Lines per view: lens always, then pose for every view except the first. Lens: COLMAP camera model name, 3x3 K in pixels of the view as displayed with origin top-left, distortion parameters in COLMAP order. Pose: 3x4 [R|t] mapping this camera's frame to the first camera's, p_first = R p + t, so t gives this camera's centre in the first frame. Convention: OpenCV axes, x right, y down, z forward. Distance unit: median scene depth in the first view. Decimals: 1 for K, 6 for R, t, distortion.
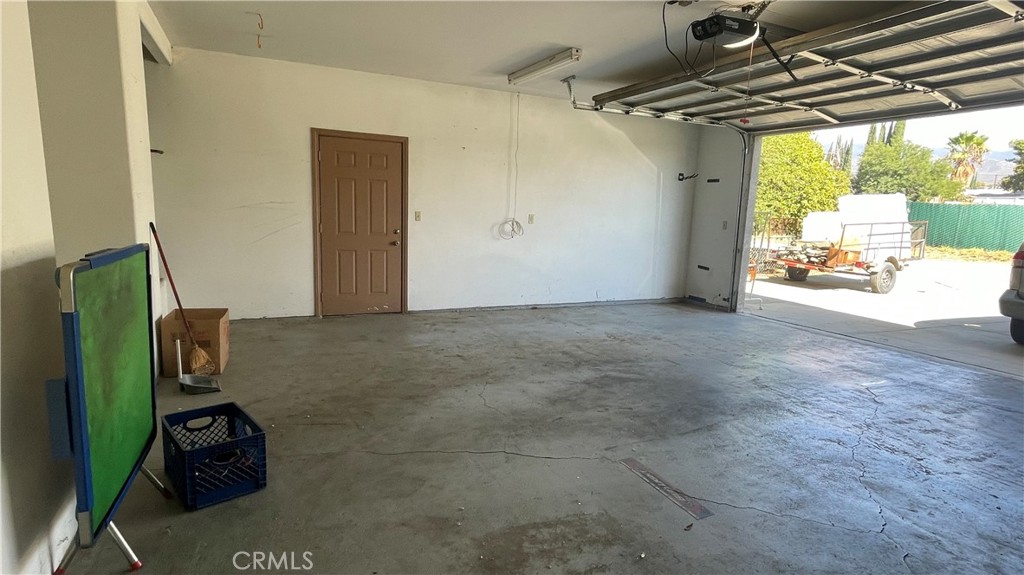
lens RADIAL K [[526.9, 0, 512.0], [0, 526.9, 287.5], [0, 0, 1]] dist [0.002671, 0.000102]
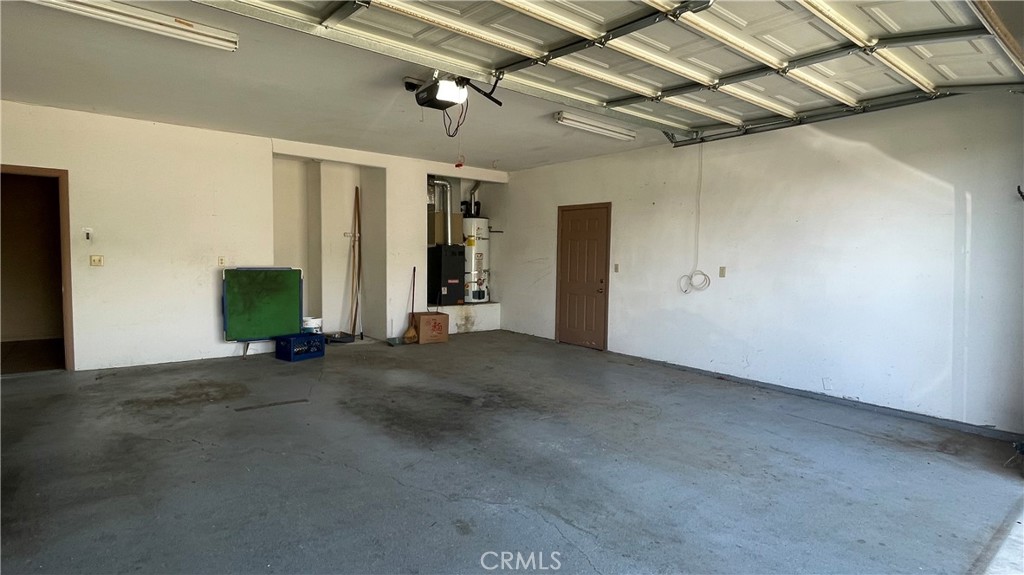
lens RADIAL K [[528.3, 0, 512.0], [0, 528.3, 287.5], [0, 0, 1]] dist [-0.002067, -0.000251]
pose [[0.234409, 0.027186, -0.971758, 0.868738], [-0.154171, 0.987998, -0.009549, -0.047825], [0.959835, 0.152055, 0.235787, 0.515745]]
